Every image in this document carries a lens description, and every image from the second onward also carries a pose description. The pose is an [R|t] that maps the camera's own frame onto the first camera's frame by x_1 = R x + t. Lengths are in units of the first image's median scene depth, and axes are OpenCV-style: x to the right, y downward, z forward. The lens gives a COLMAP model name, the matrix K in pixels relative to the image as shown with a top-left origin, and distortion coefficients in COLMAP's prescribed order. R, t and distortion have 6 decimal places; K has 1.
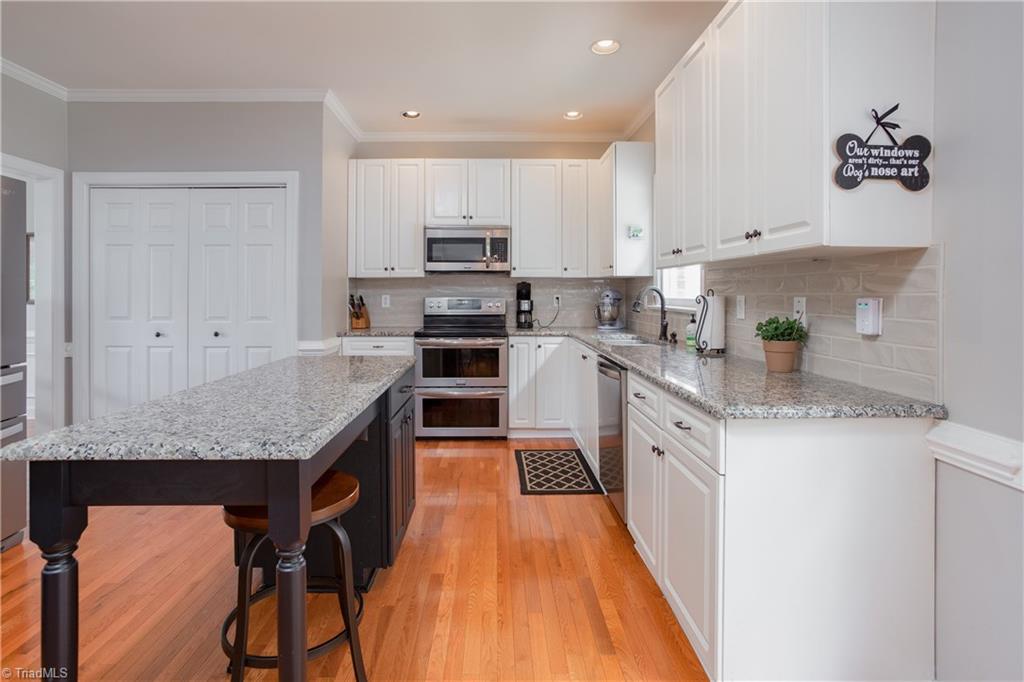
lens RADIAL K [[492.5, 0, 506.3], [0, 492.5, 290.5], [0, 0, 1]] dist [-0.023395, 0.010760]
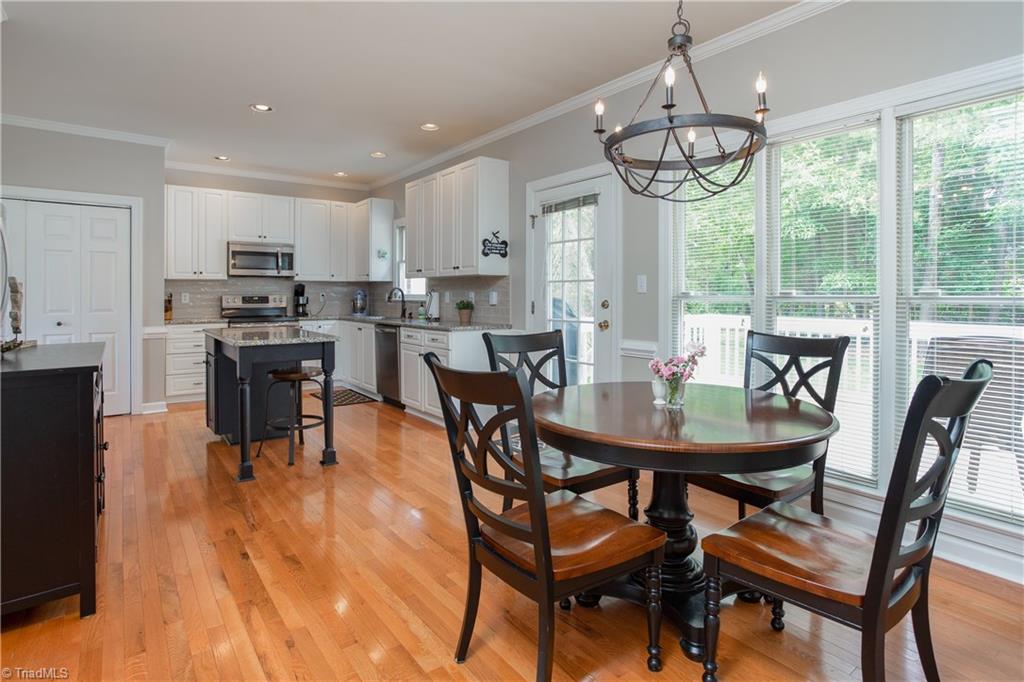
lens RADIAL K [[525.1, 0, 512.0], [0, 525.1, 293.3], [0, 0, 1]] dist [-0.002410, -0.000328]
pose [[0.807388, -0.000936, 0.590020, -0.416782], [-0.000833, 0.999996, 0.002726, 0.006275], [-0.590020, -0.002693, 0.807384, -0.658632]]
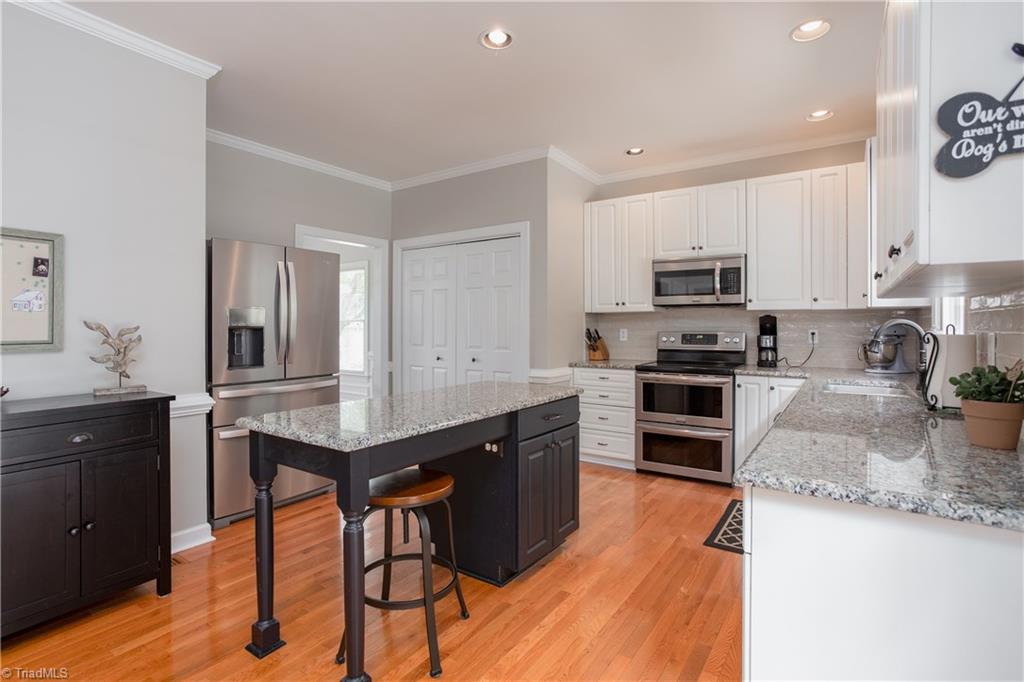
lens RADIAL K [[492.5, 0, 543.1], [0, 492.5, 328.0], [0, 0, 1]] dist [-0.023395, 0.010760]
pose [[0.832158, 0.004615, -0.554520, 0.218366], [0.000786, 0.999955, 0.009501, -0.003133], [0.554538, -0.008342, 0.832116, 0.047315]]
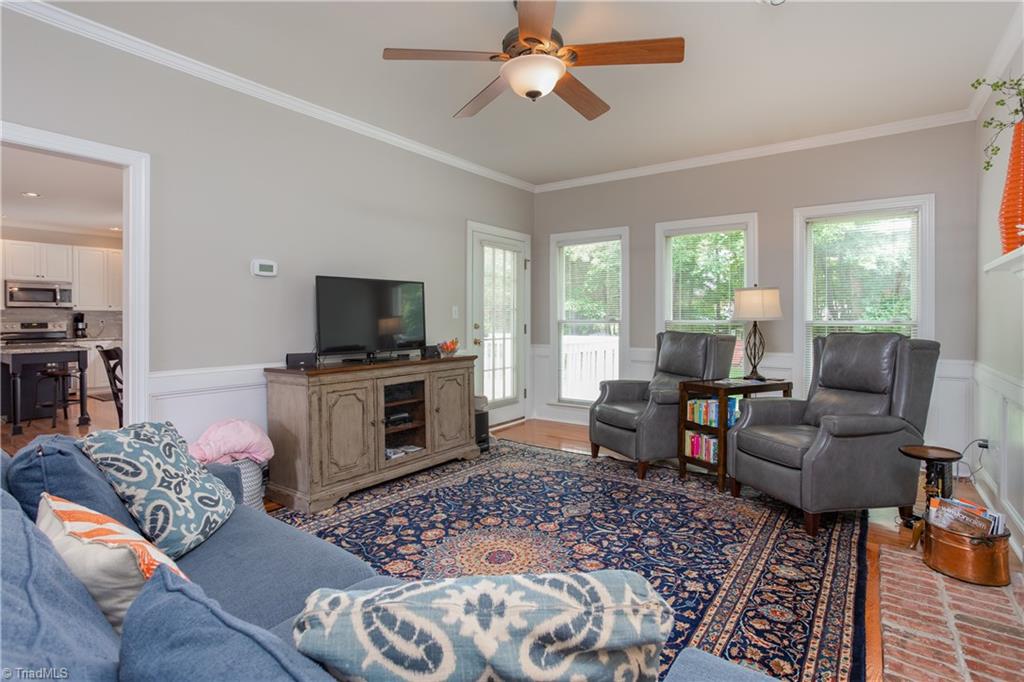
lens RADIAL K [[492.5, 0, 527.4], [0, 492.5, 320.7], [0, 0, 1]] dist [-0.023395, 0.010760]
pose [[0.585337, -0.010416, 0.810723, -0.514481], [0.003633, 0.999941, 0.010223, -0.000411], [-0.810782, -0.003038, 0.585341, -1.572112]]
